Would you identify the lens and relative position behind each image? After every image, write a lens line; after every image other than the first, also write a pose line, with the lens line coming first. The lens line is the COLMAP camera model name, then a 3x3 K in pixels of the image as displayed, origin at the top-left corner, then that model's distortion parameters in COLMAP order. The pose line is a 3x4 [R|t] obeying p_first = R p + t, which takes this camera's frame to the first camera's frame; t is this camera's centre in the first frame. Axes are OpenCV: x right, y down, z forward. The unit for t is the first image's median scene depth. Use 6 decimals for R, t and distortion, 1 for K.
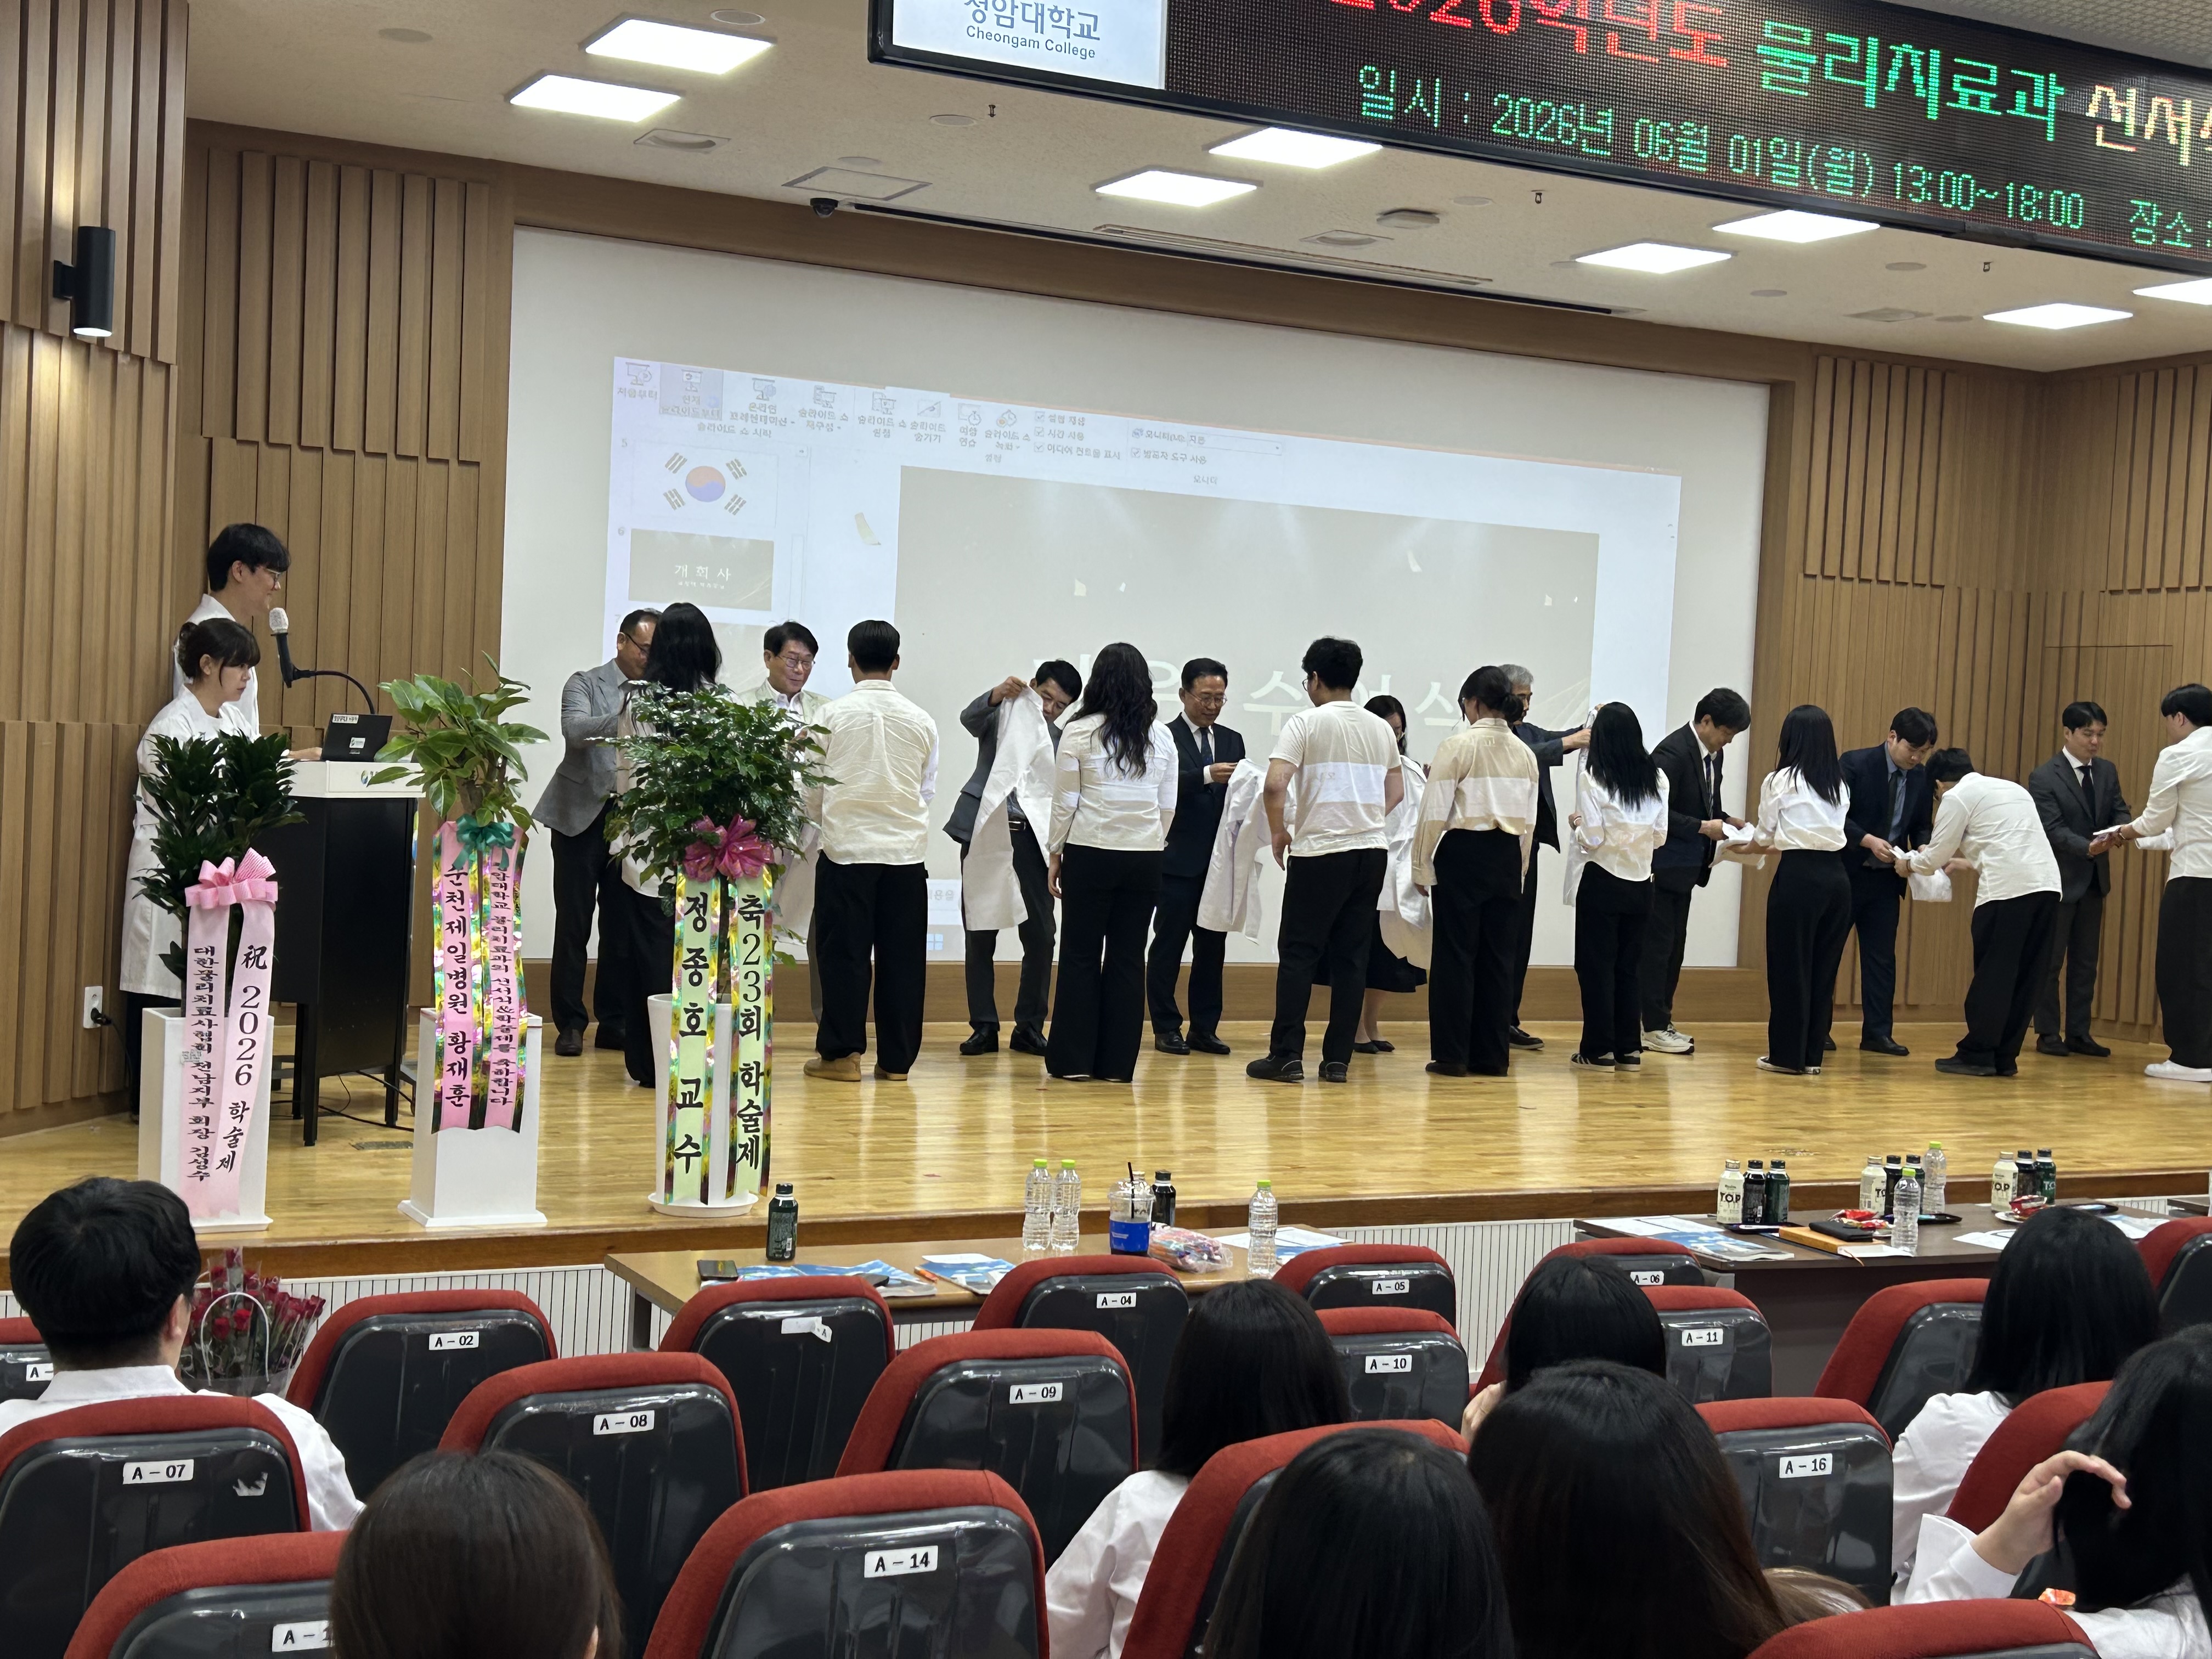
lens RADIAL K [[2876.2, 0, 1106.0], [0, 2876.2, 829.5], [0, 0, 1]] dist [0.277301, -0.582122]
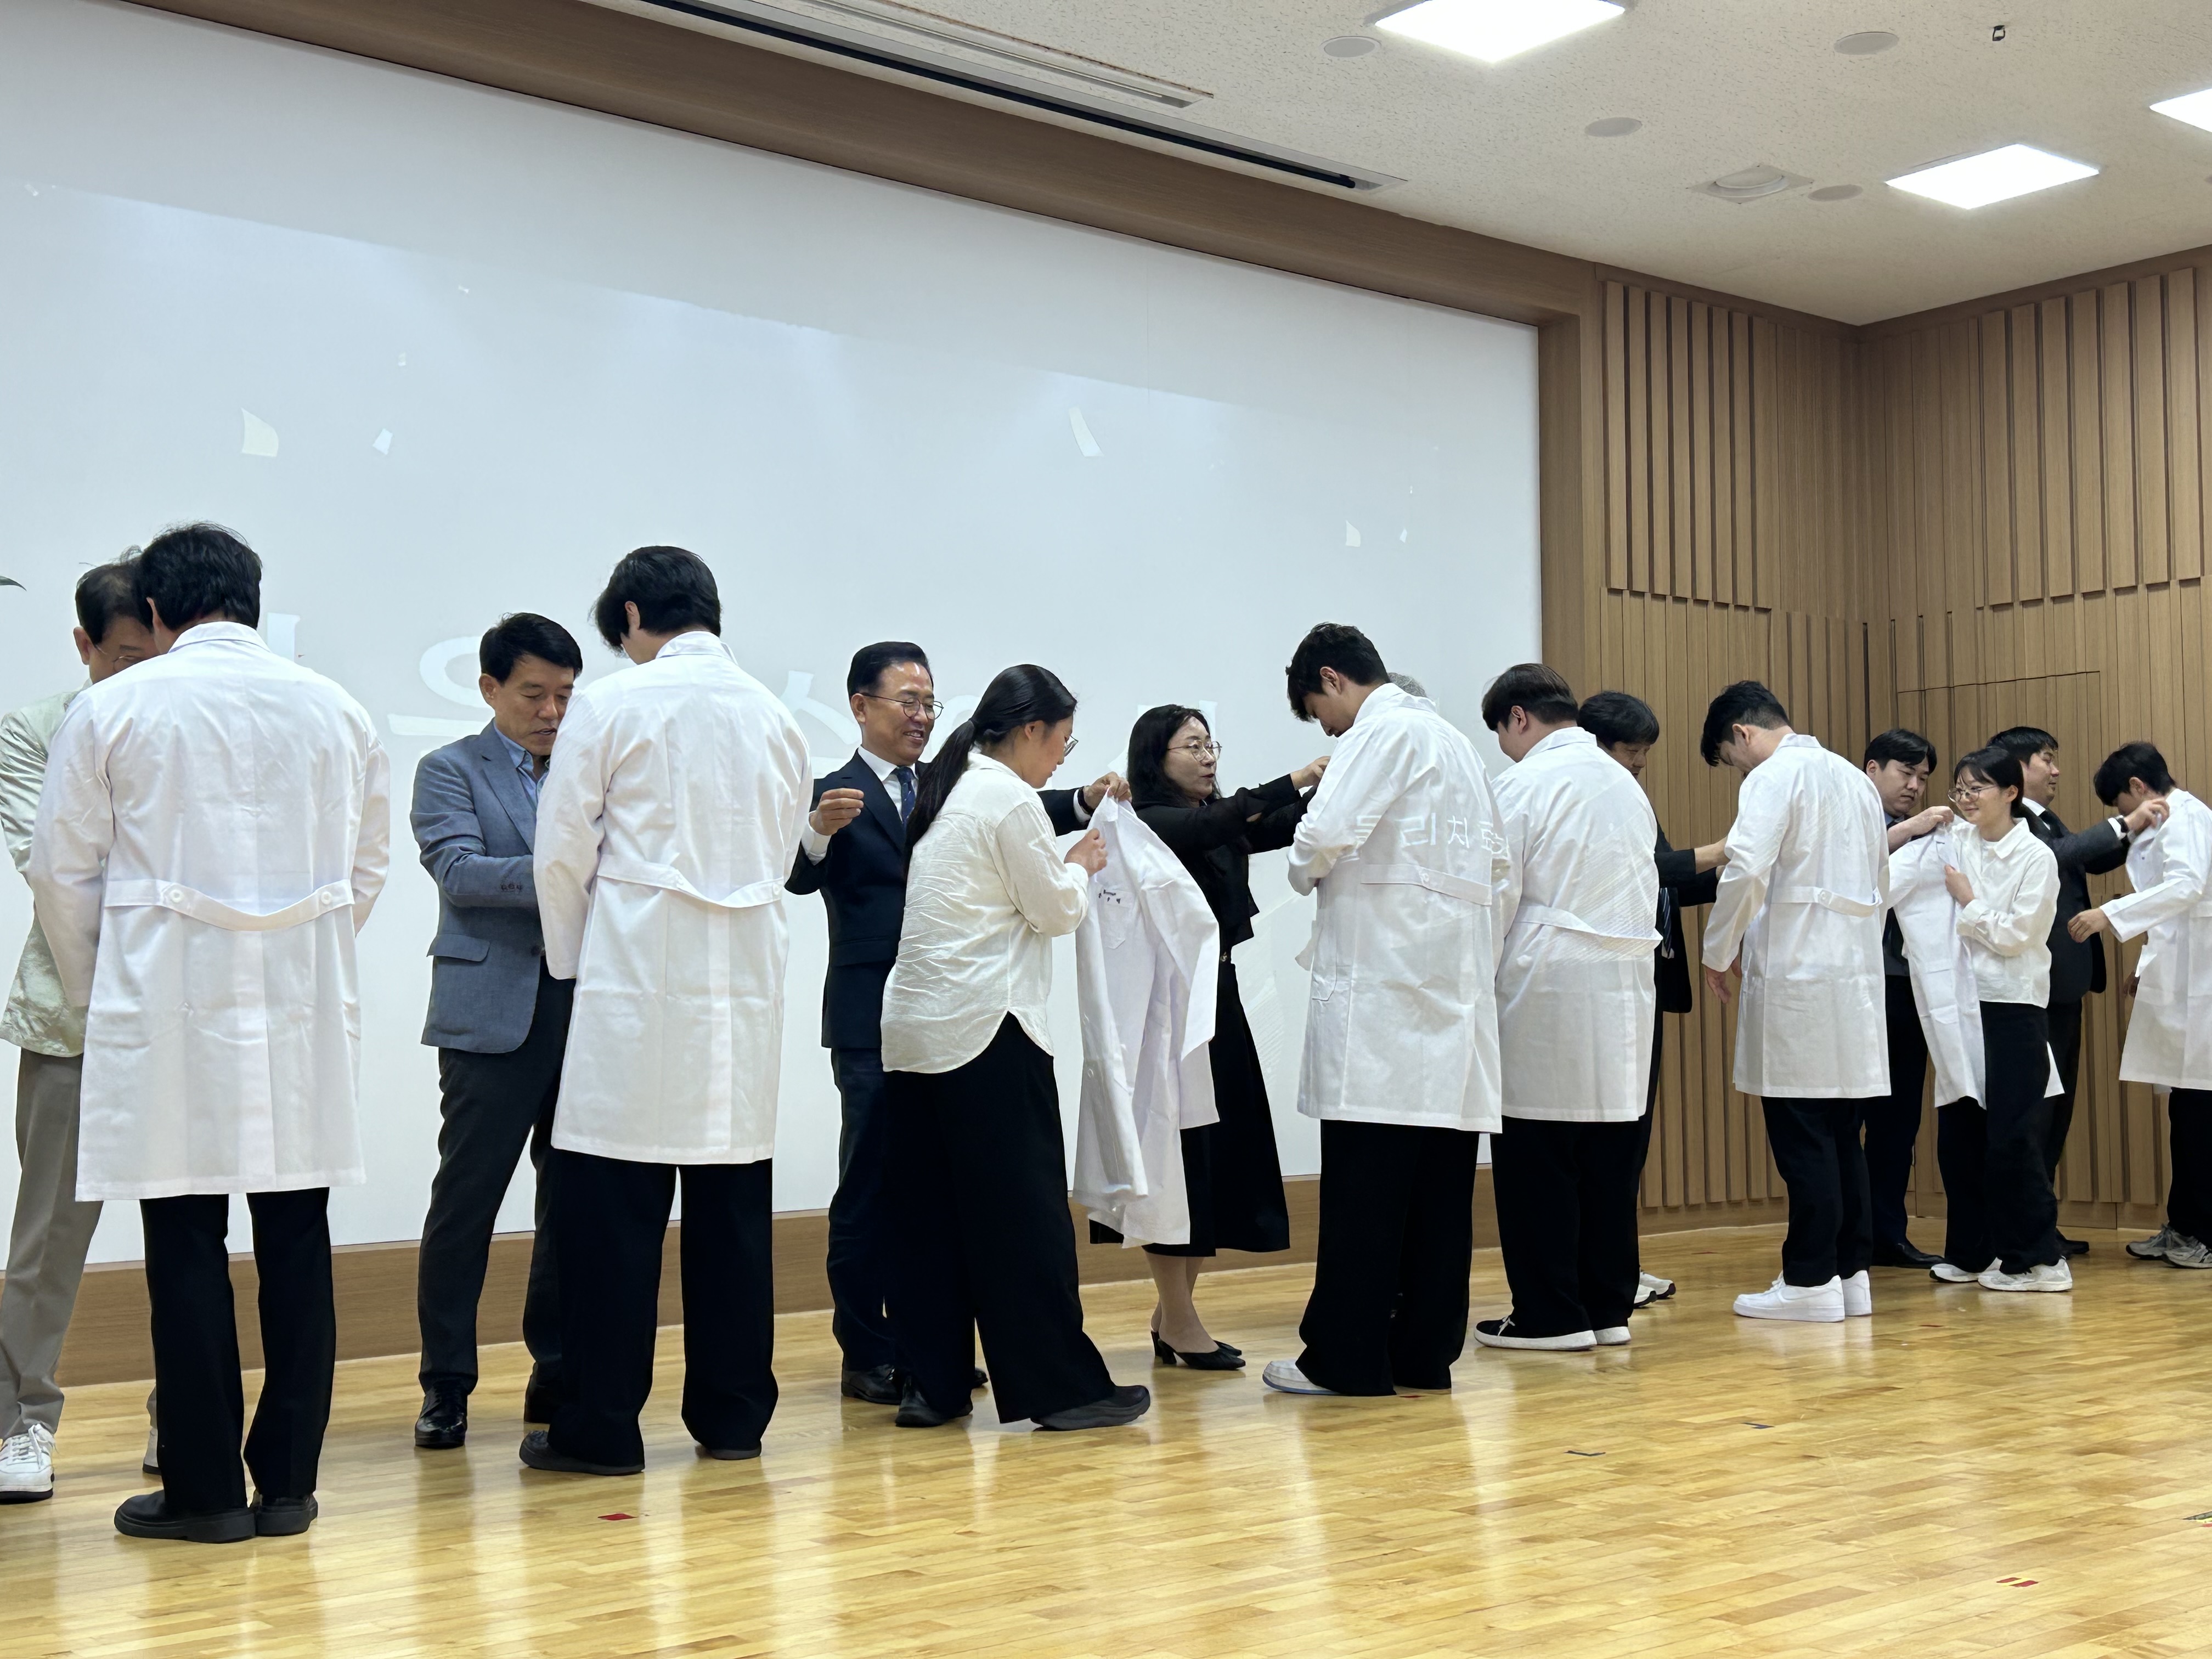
lens RADIAL K [[2675.3, 0, 1106.0], [0, 2675.3, 829.5], [0, 0, 1]] dist [0.007071, 0.010052]
pose [[0.968342, -0.042404, 0.246000, -0.059184], [0.062859, 0.995132, -0.075900, 0.017226], [-0.241584, 0.088961, 0.966293, 0.701059]]
